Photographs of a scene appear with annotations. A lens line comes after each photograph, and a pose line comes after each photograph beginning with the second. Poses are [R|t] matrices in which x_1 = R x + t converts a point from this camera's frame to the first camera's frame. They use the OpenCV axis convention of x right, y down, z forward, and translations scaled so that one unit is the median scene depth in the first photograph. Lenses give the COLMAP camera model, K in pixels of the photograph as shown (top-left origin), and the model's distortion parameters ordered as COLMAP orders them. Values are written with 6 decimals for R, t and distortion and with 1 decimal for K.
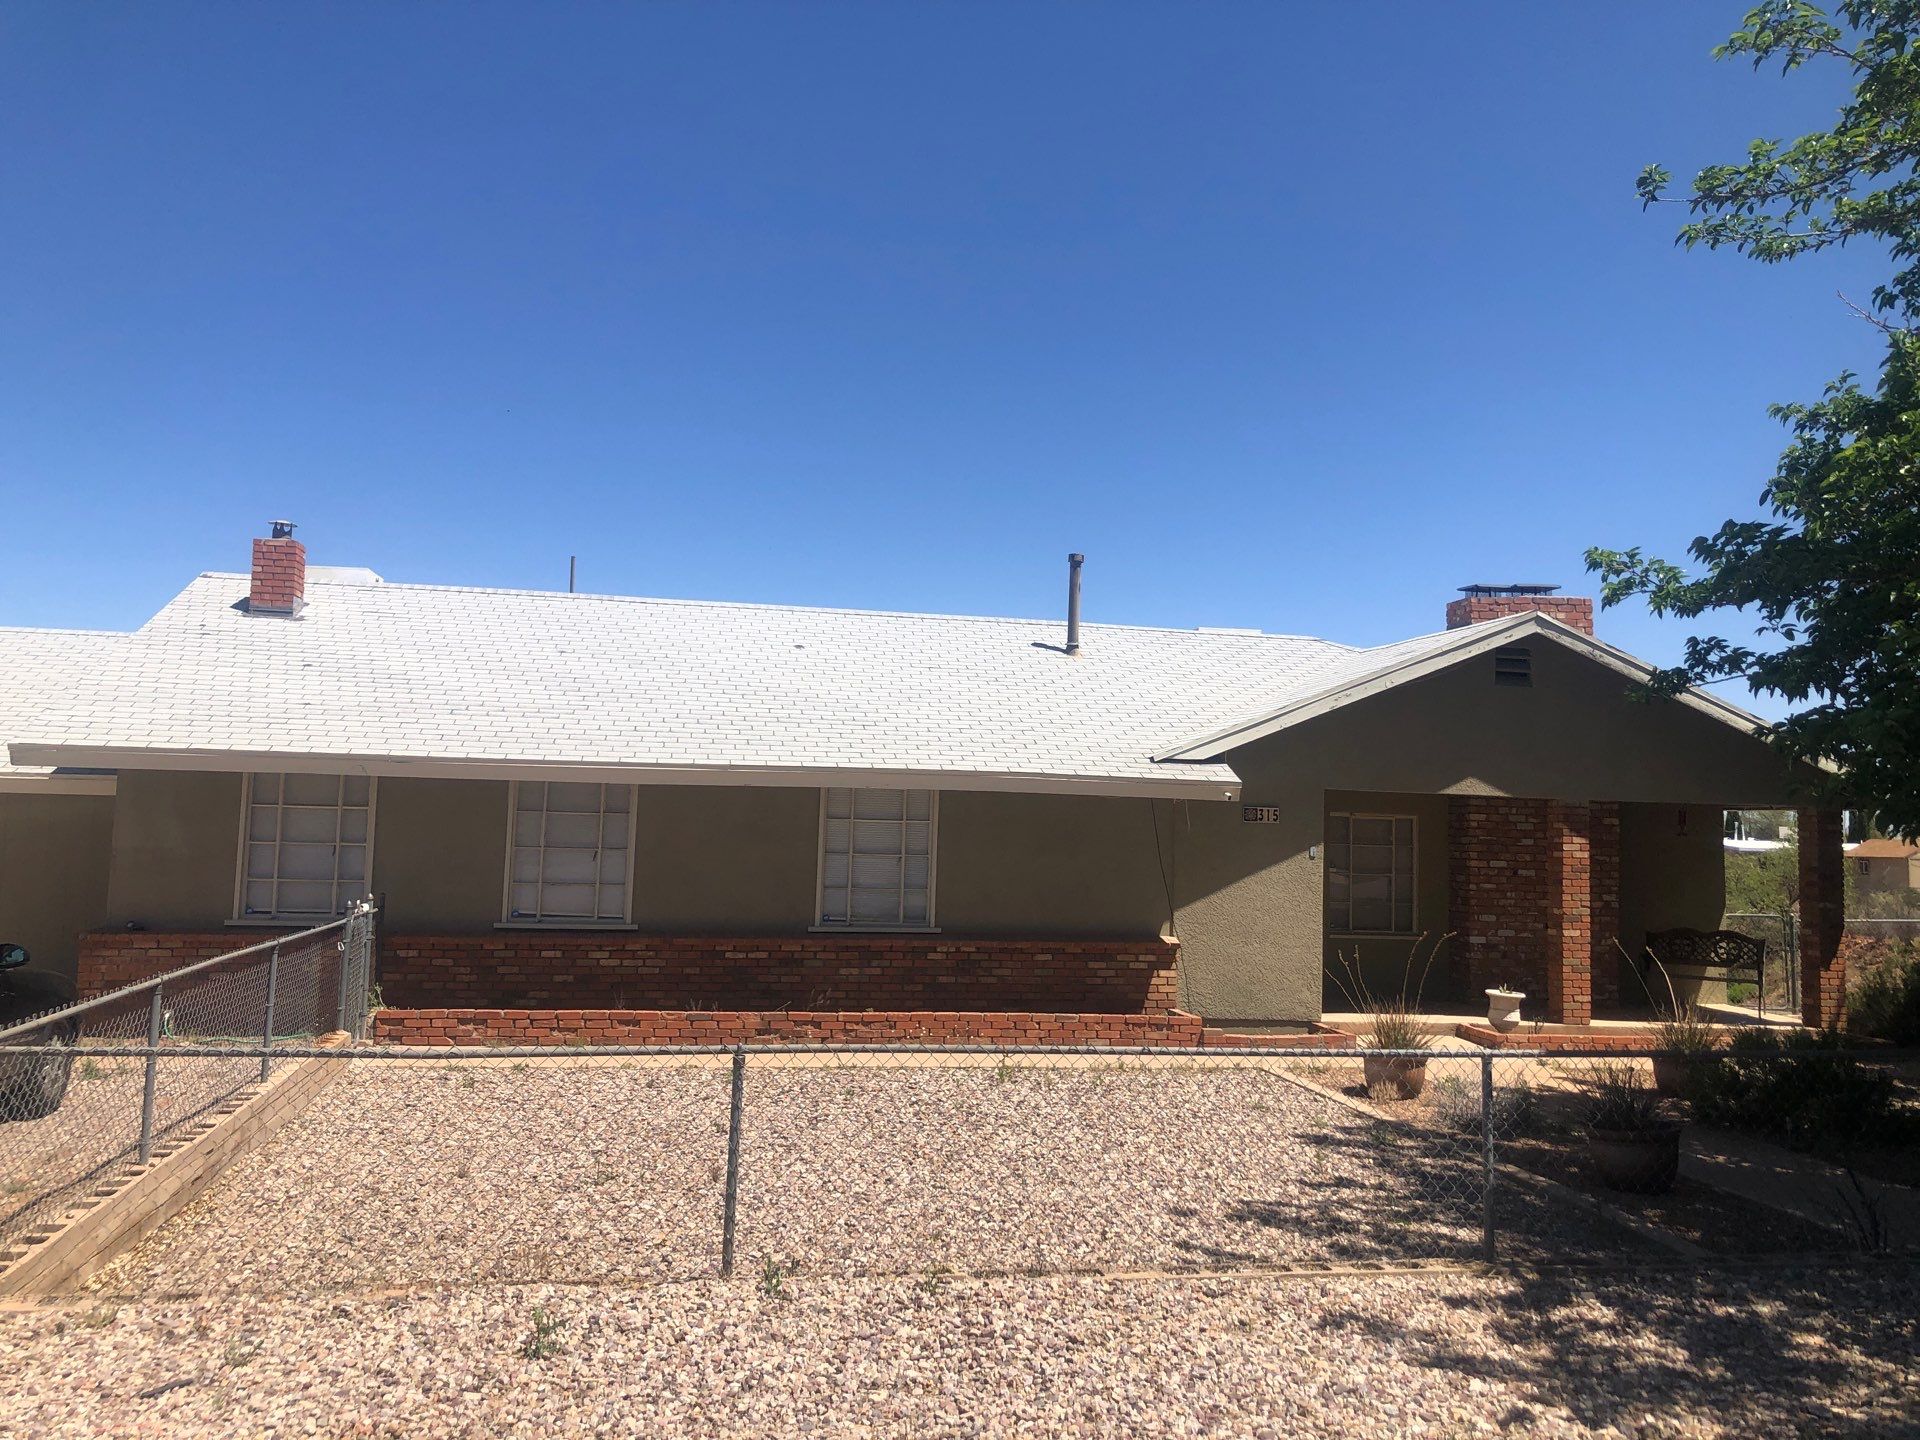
lens RADIAL K [[1312.5, 0, 855.7], [0, 1312.5, 717.5], [0, 0, 1]] dist [0.057097, -0.000546]
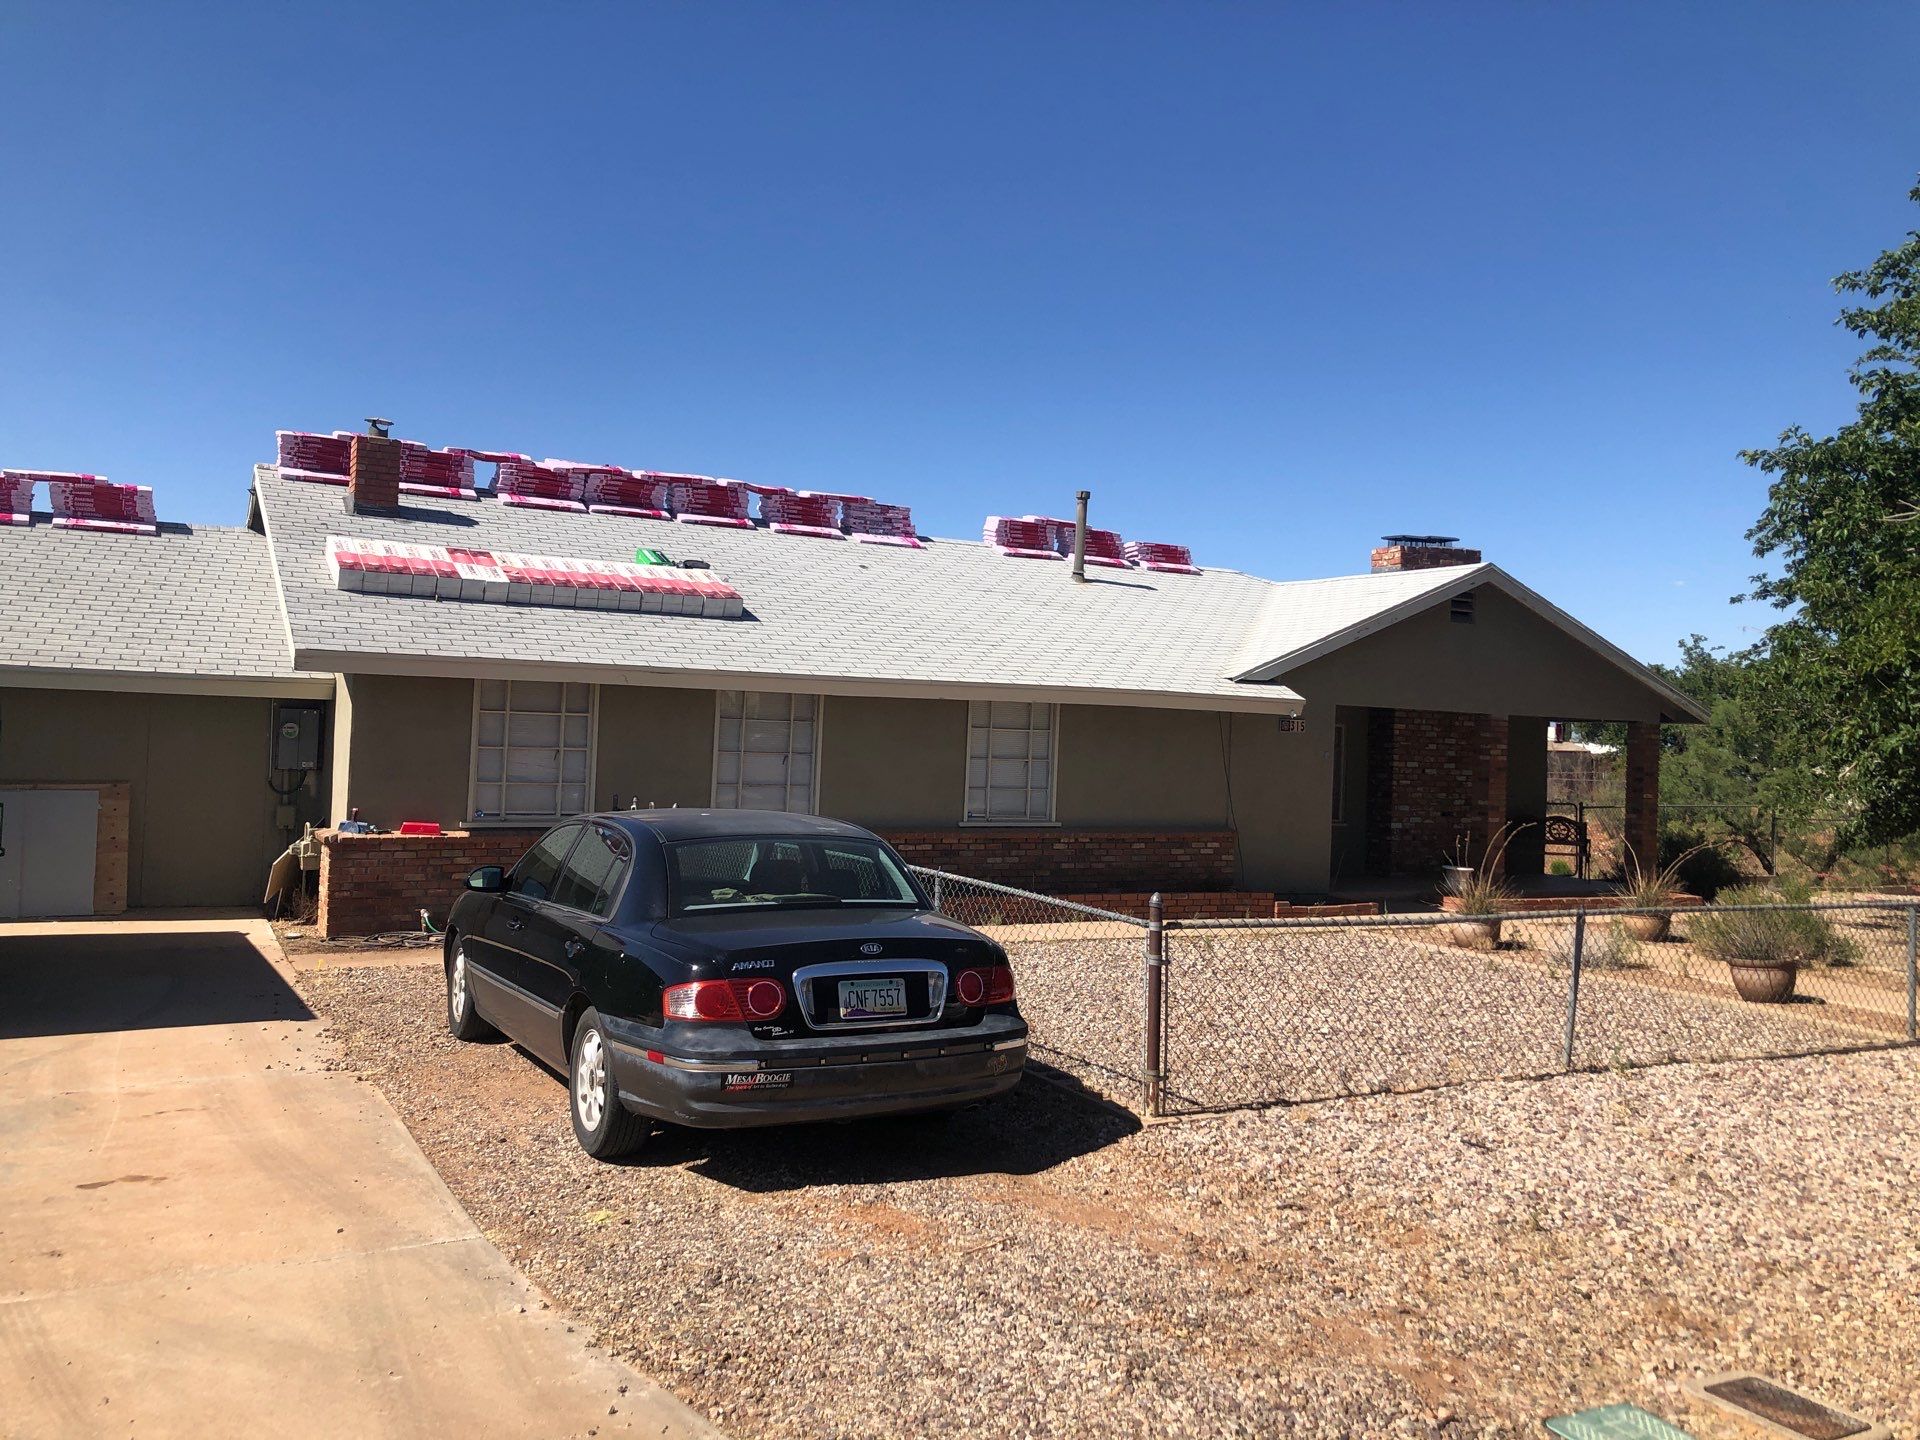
lens RADIAL K [[1312.5, 0, 855.7], [0, 1312.5, 717.5], [0, 0, 1]] dist [0.057097, -0.000546]
pose [[0.968100, 0.009253, 0.250394, -0.398999], [-0.029212, 0.996671, 0.076110, -0.014373], [-0.248857, -0.080996, 0.965148, -0.064614]]
